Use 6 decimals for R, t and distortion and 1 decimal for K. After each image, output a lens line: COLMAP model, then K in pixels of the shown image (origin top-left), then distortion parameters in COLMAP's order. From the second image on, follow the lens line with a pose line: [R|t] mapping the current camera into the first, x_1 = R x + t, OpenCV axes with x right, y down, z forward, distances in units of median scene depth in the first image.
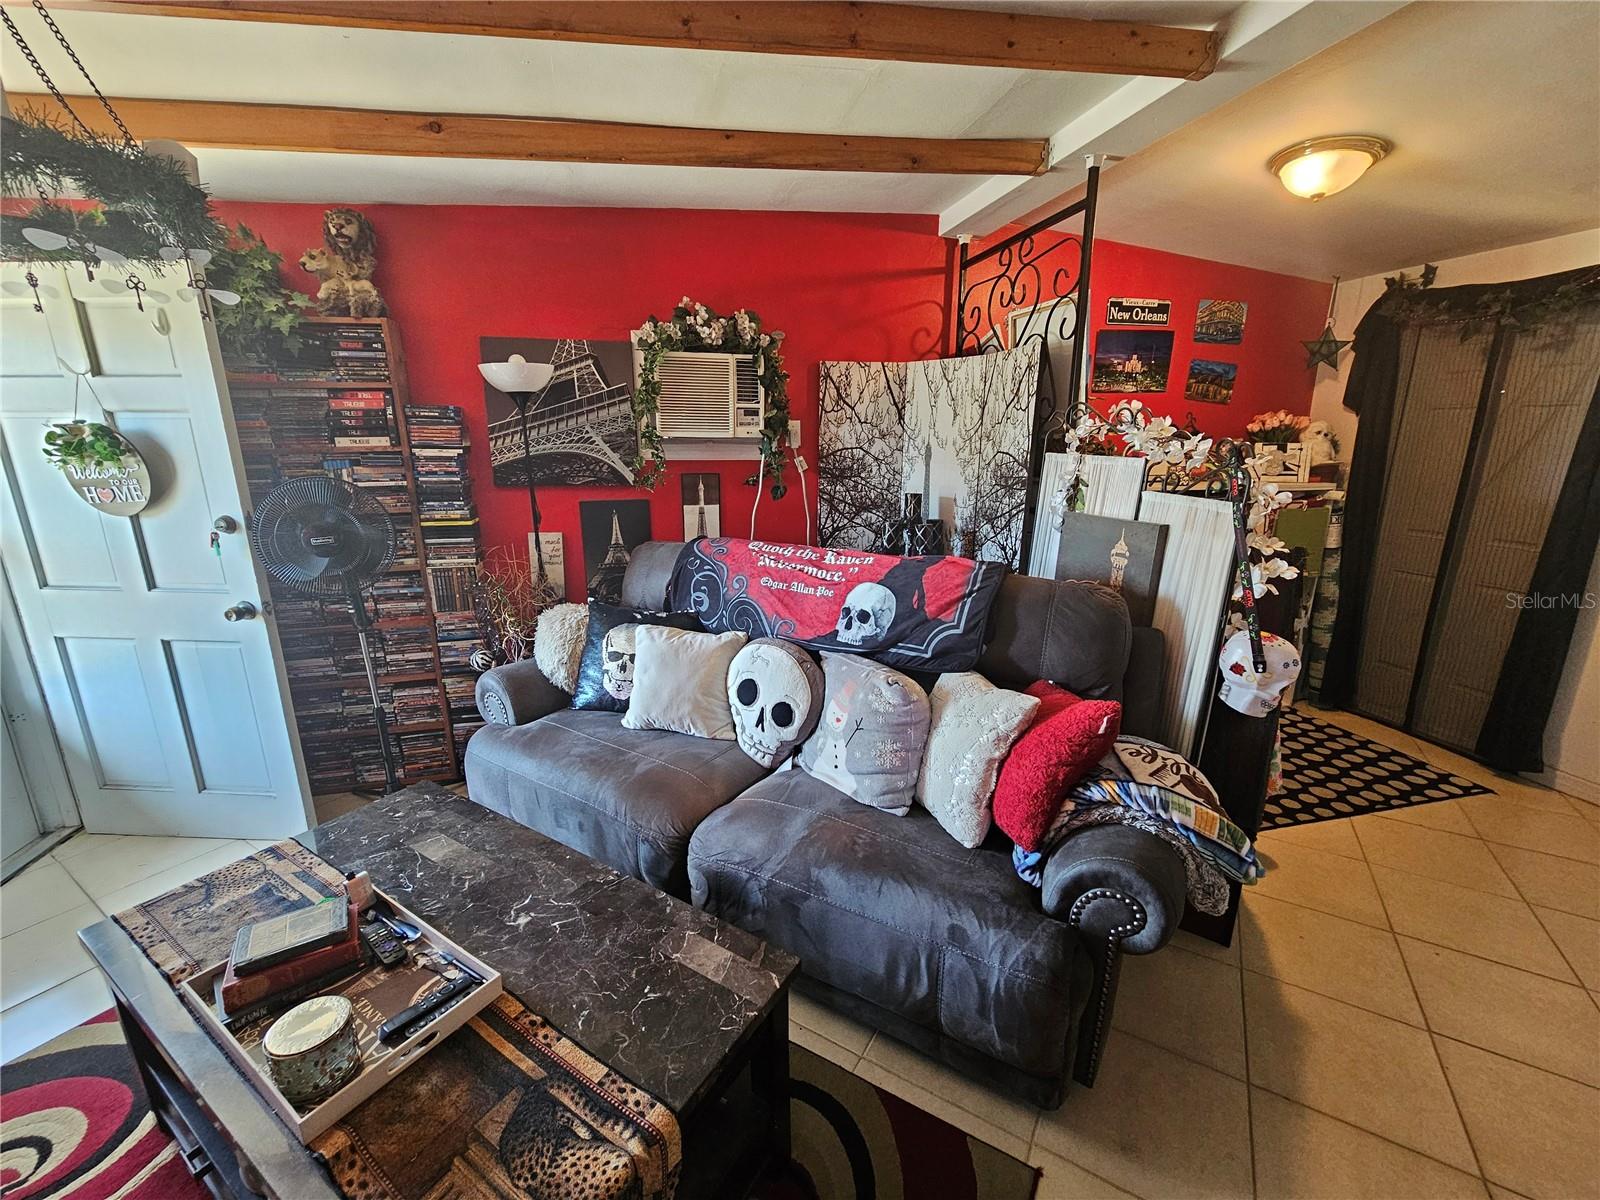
lens RADIAL K [[655.2, 0, 794.9], [0, 655.2, 606.8], [0, 0, 1]] dist [-0.001575, 0.000080]
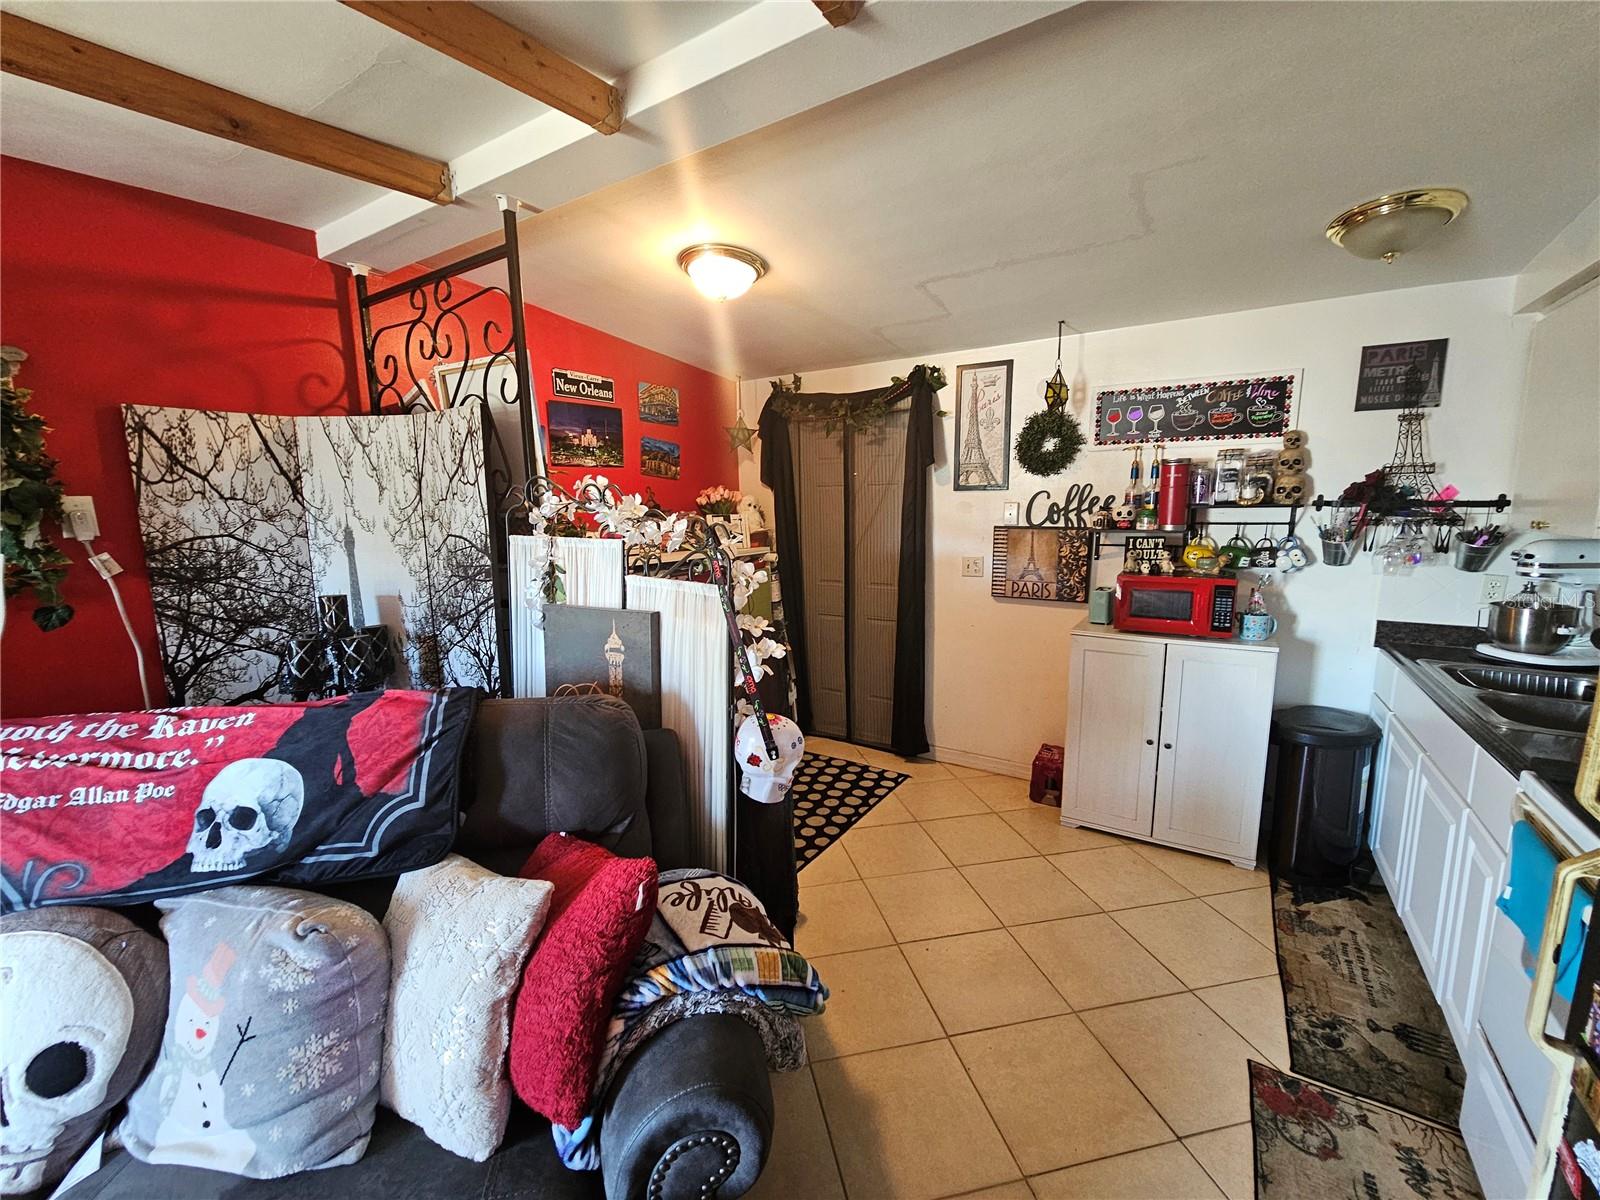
lens RADIAL K [[655.2, 0, 794.9], [0, 655.2, 606.8], [0, 0, 1]] dist [-0.001575, 0.000080]
pose [[0.729590, -0.115148, 0.674121, 0.086000], [0.182907, 0.982669, -0.030105, -0.060857], [-0.658972, 0.145266, 0.738007, 0.181222]]
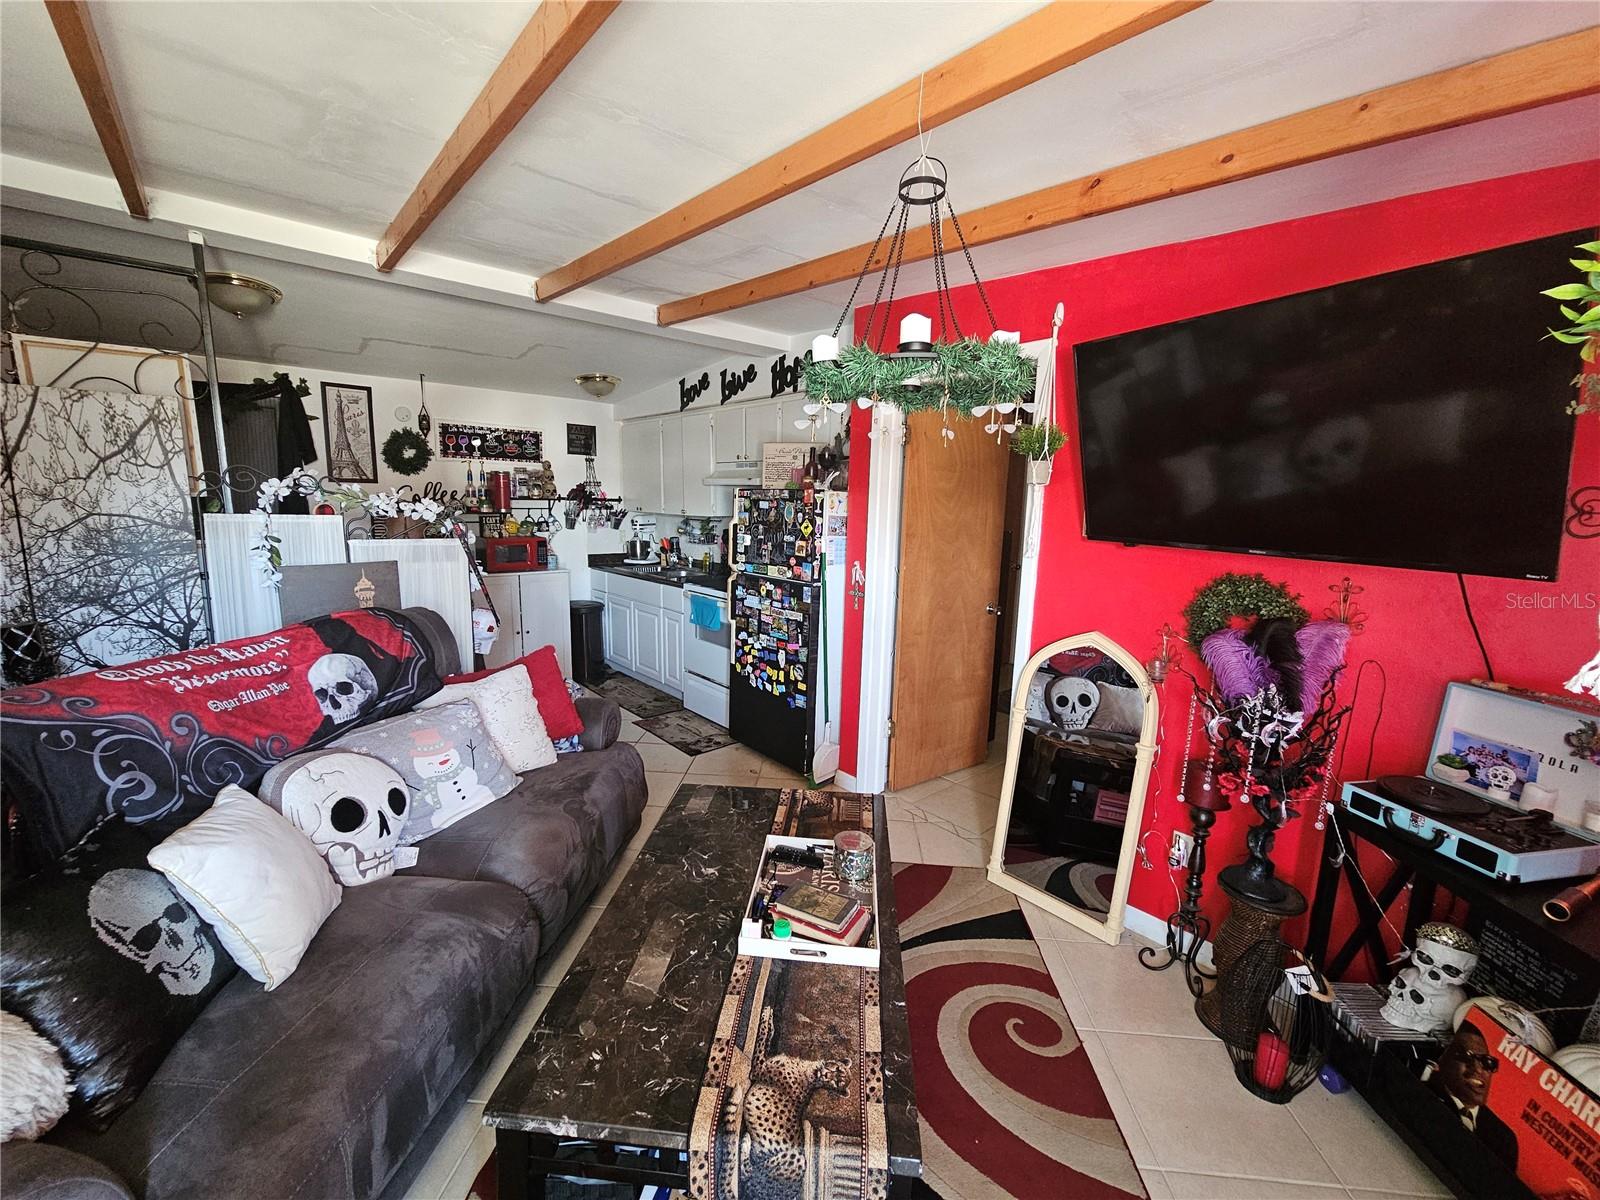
lens RADIAL K [[656.7, 0, 798.2], [0, 656.7, 606.0], [0, 0, 1]] dist [-0.000979, -0.002765]
pose [[-0.455719, -0.151318, 0.877168, -0.939952], [0.202643, 0.941932, 0.267770, -0.203431], [-0.866750, 0.299780, -0.398592, 0.725406]]
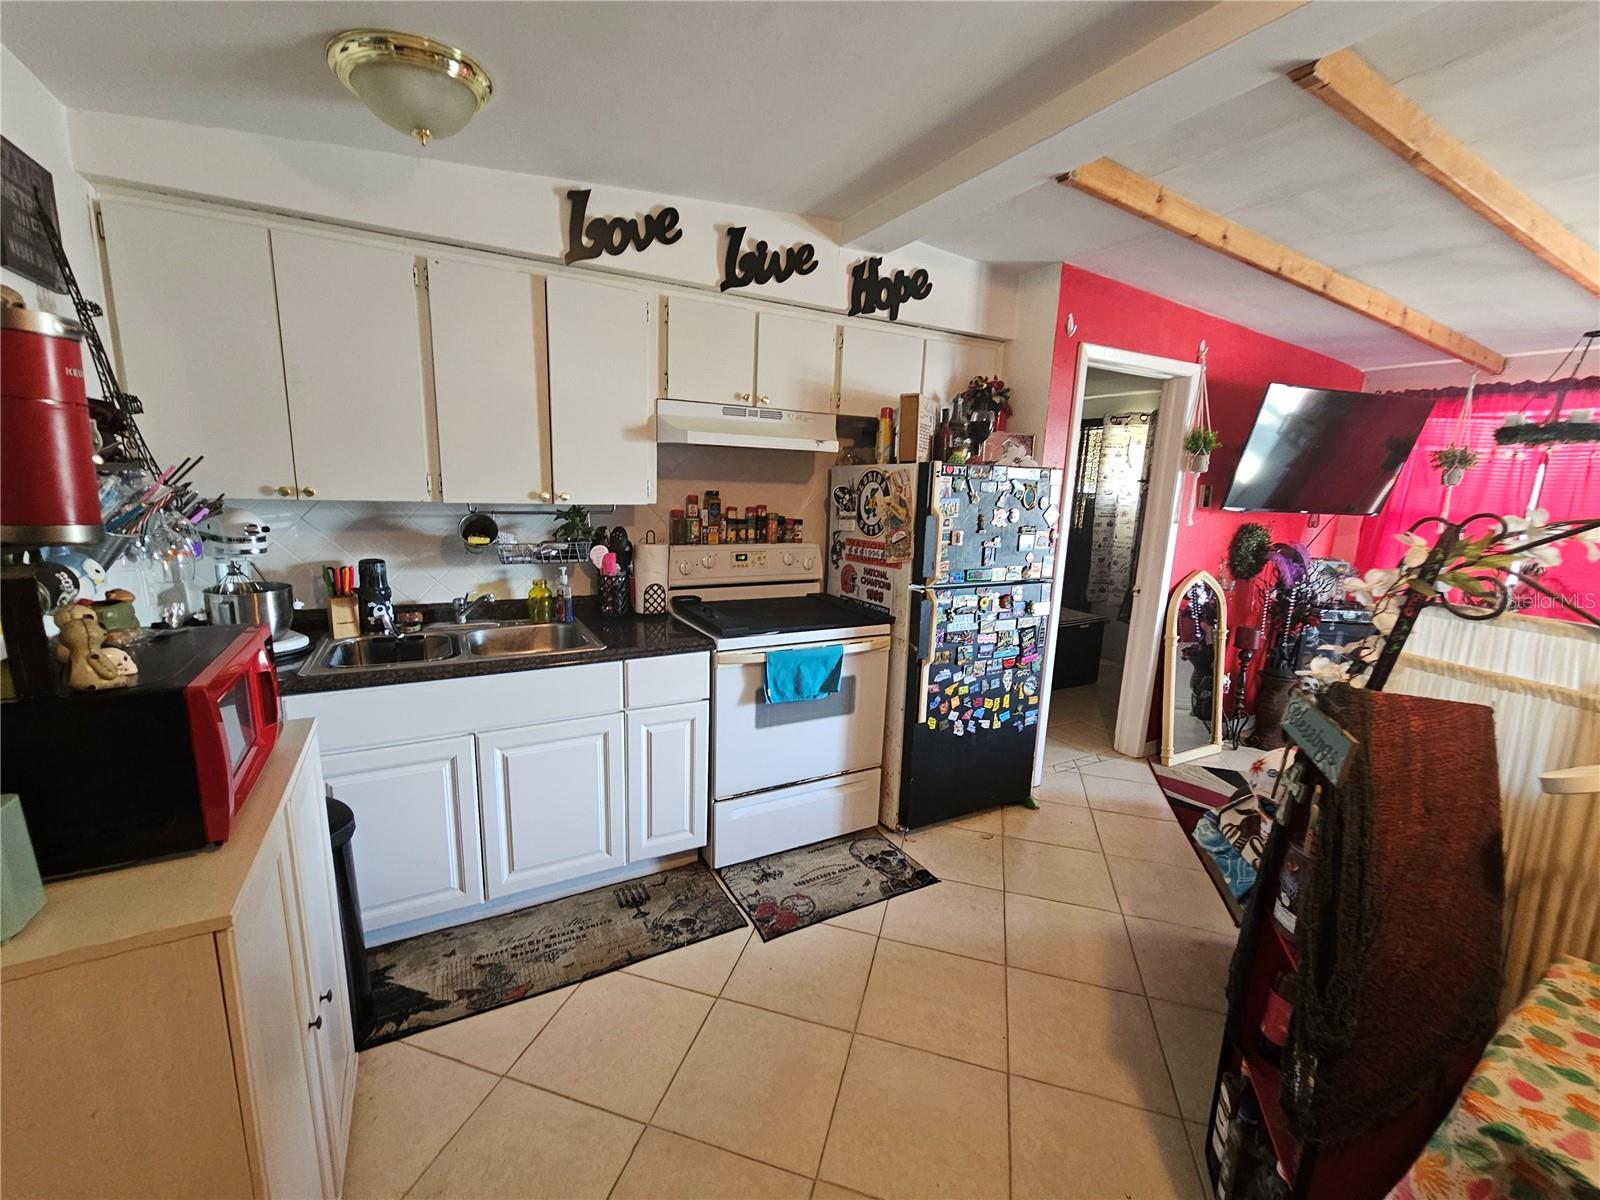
lens RADIAL K [[655.2, 0, 794.9], [0, 655.2, 606.8], [0, 0, 1]] dist [-0.001575, 0.000080]
pose [[-0.966012, 0.018563, -0.257828, 1.139706], [-0.096314, 0.899751, 0.425642, -0.294275], [0.239882, 0.436008, -0.867383, 1.100108]]
